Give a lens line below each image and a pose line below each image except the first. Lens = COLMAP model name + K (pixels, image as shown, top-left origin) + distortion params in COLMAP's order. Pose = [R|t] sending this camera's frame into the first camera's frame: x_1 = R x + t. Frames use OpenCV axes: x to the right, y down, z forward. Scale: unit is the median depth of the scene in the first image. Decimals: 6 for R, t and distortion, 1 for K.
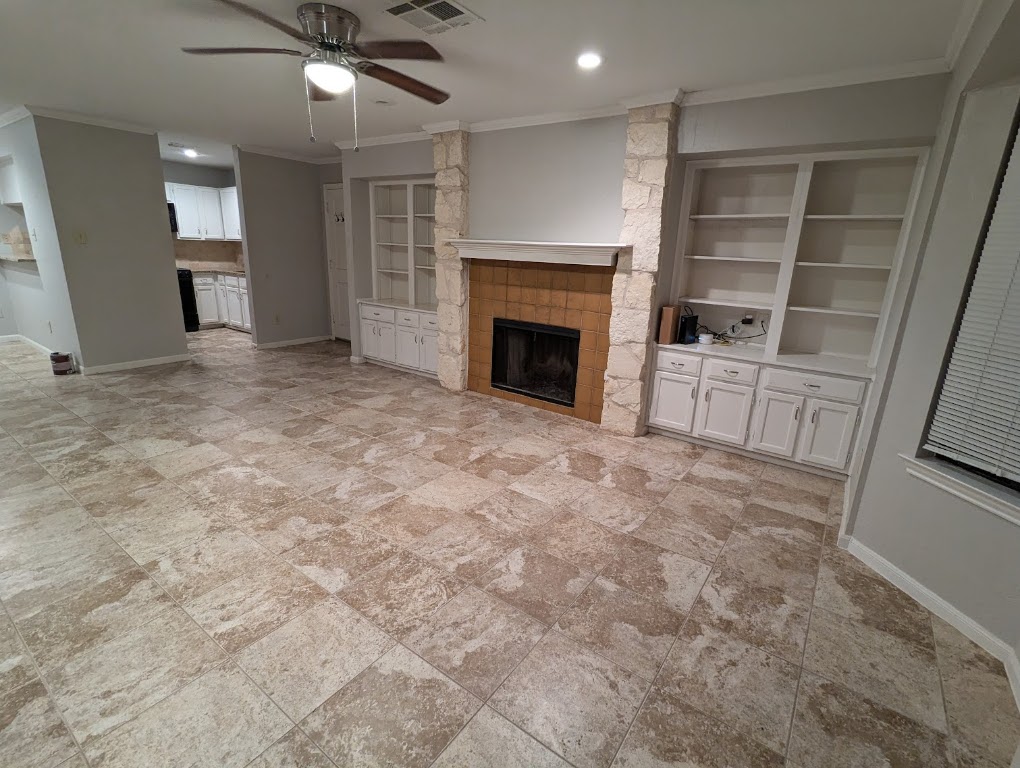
lens RADIAL K [[489.8, 0, 510.6], [0, 489.8, 385.2], [0, 0, 1]] dist [0.000040, 0.001148]
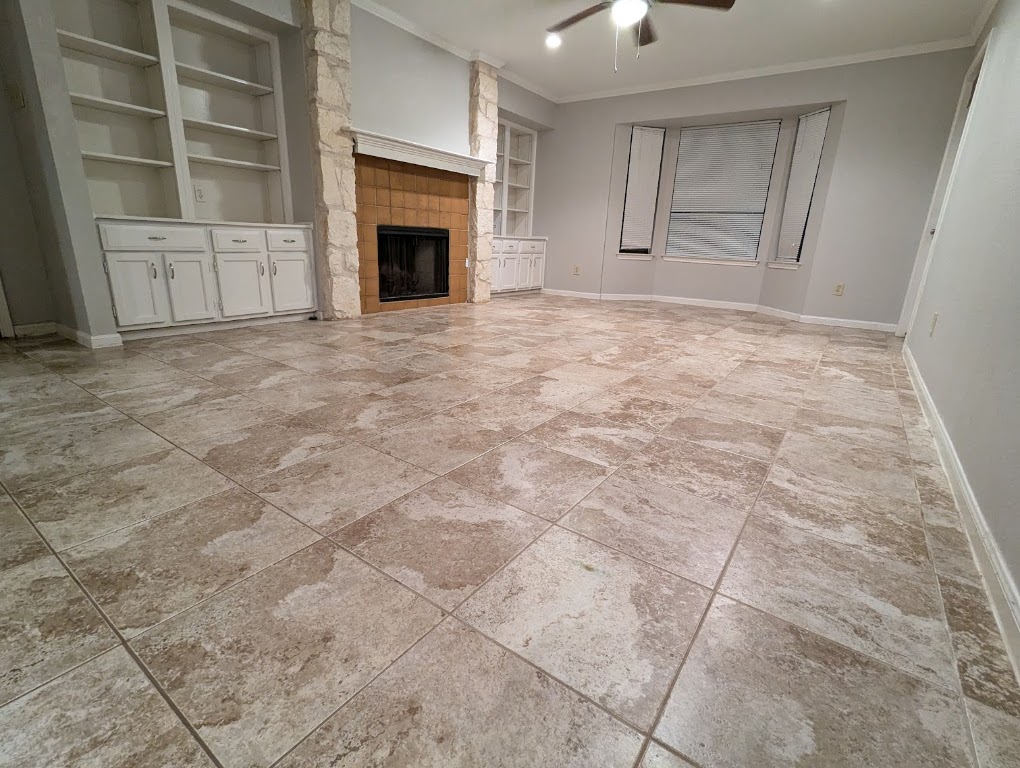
lens RADIAL K [[489.8, 0, 508.9], [0, 489.8, 383.9], [0, 0, 1]] dist [0.000040, 0.001148]
pose [[-0.004519, -0.323007, 0.946386, -1.133983], [0.228851, 0.920945, 0.315417, -0.106222], [-0.973451, 0.218007, 0.069758, 0.831221]]
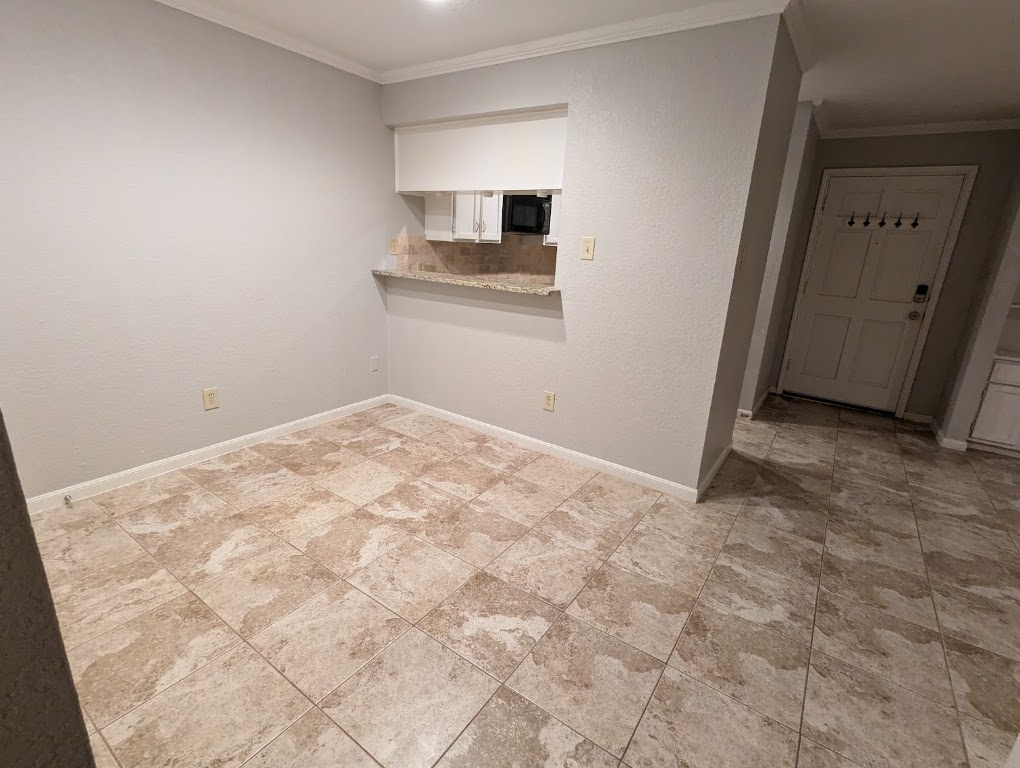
lens RADIAL K [[489.8, 0, 509.7], [0, 489.8, 384.5], [0, 0, 1]] dist [0.000040, 0.001148]
pose [[0.999638, 0.007961, 0.025702, -1.310009], [-0.008480, 0.999761, 0.020154, -0.197539], [-0.025536, -0.020365, 0.999466, 0.528289]]
